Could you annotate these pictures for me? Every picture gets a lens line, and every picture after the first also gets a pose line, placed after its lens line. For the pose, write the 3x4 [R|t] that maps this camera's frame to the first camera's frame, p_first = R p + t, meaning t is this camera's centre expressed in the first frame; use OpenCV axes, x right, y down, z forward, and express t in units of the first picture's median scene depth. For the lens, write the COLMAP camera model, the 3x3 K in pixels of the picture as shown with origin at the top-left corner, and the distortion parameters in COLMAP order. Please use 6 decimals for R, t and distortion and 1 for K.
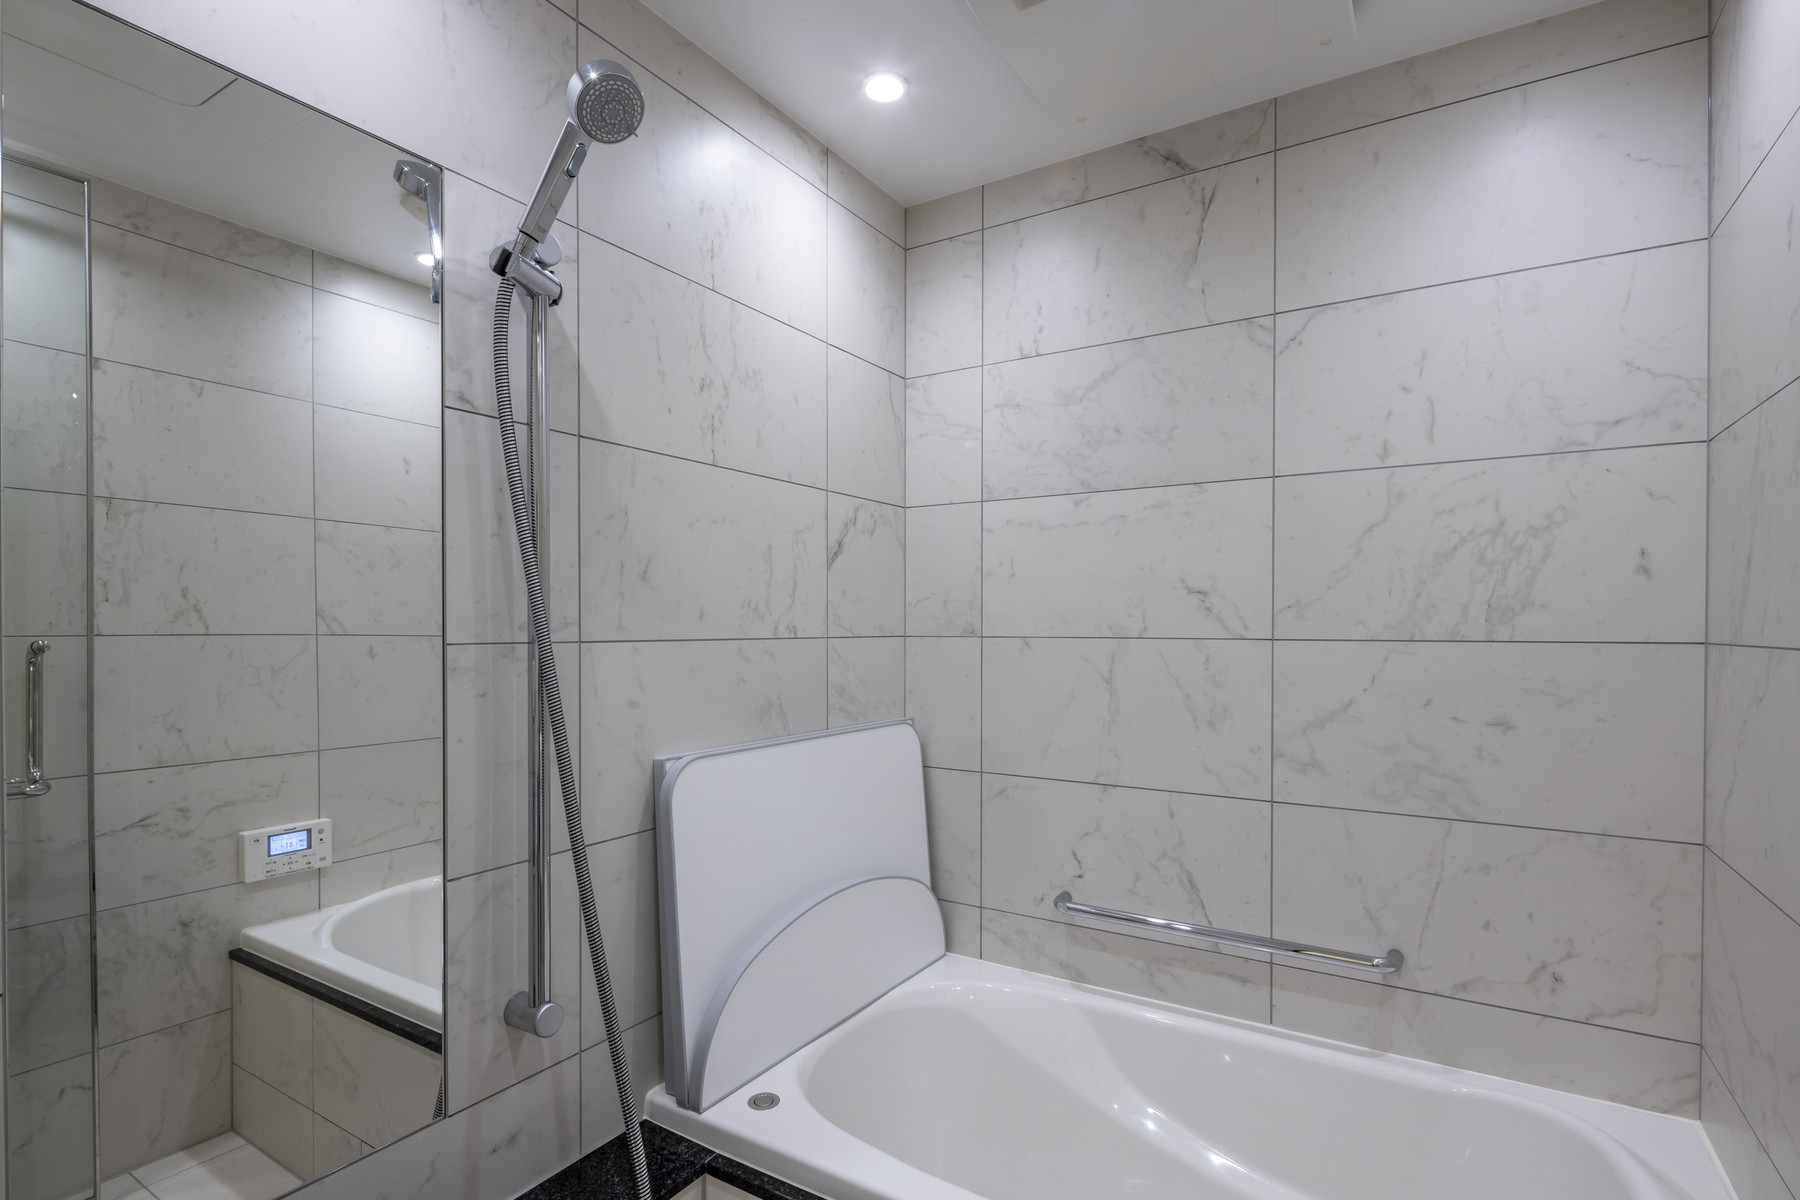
lens RADIAL K [[876.2, 0, 899.6], [0, 876.2, 614.6], [0, 0, 1]] dist [0.004581, 0.000324]
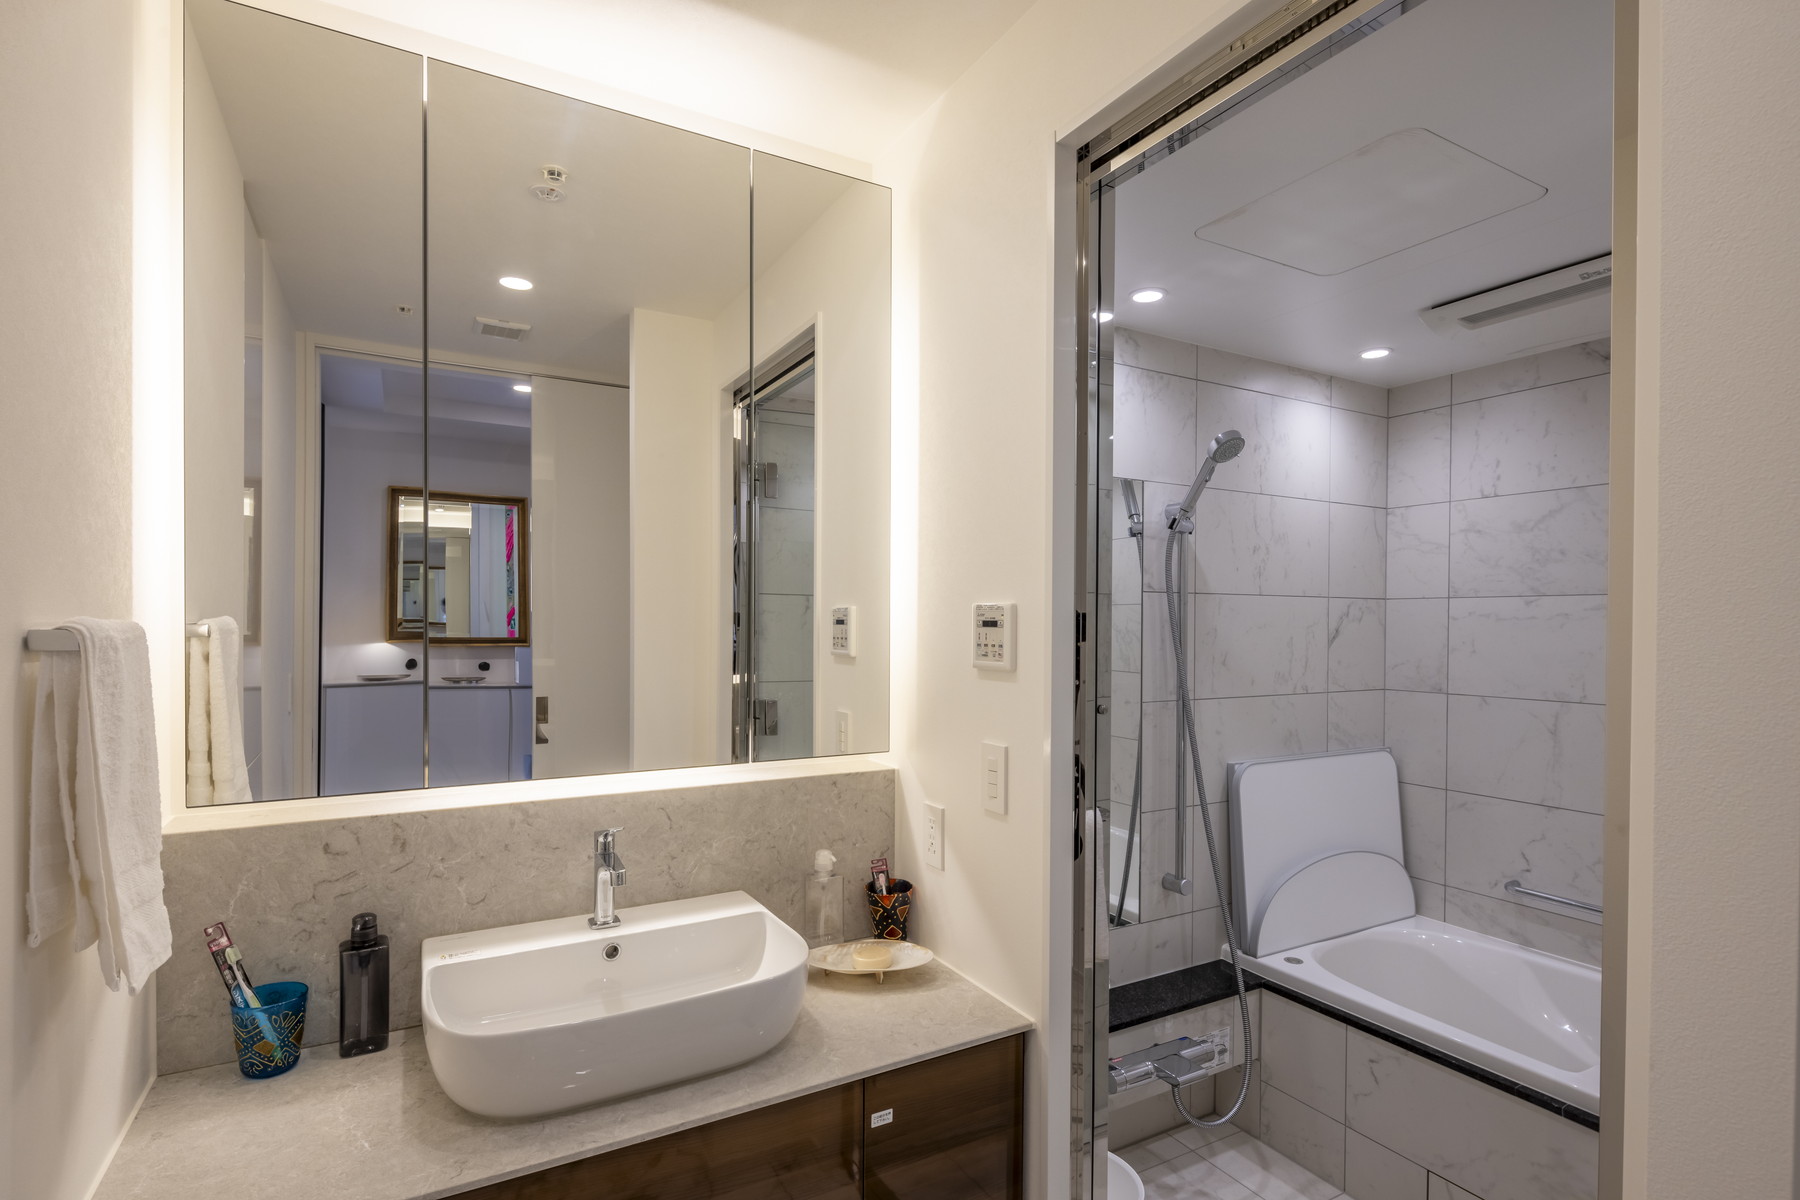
lens RADIAL K [[876.2, 0, 904.0], [0, 876.2, 629.1], [0, 0, 1]] dist [0.004581, 0.000324]
pose [[0.883736, 0.008287, -0.467913, -0.019907], [-0.000311, 0.999853, 0.017121, -0.108532], [0.467986, -0.014985, 0.883609, -0.691667]]
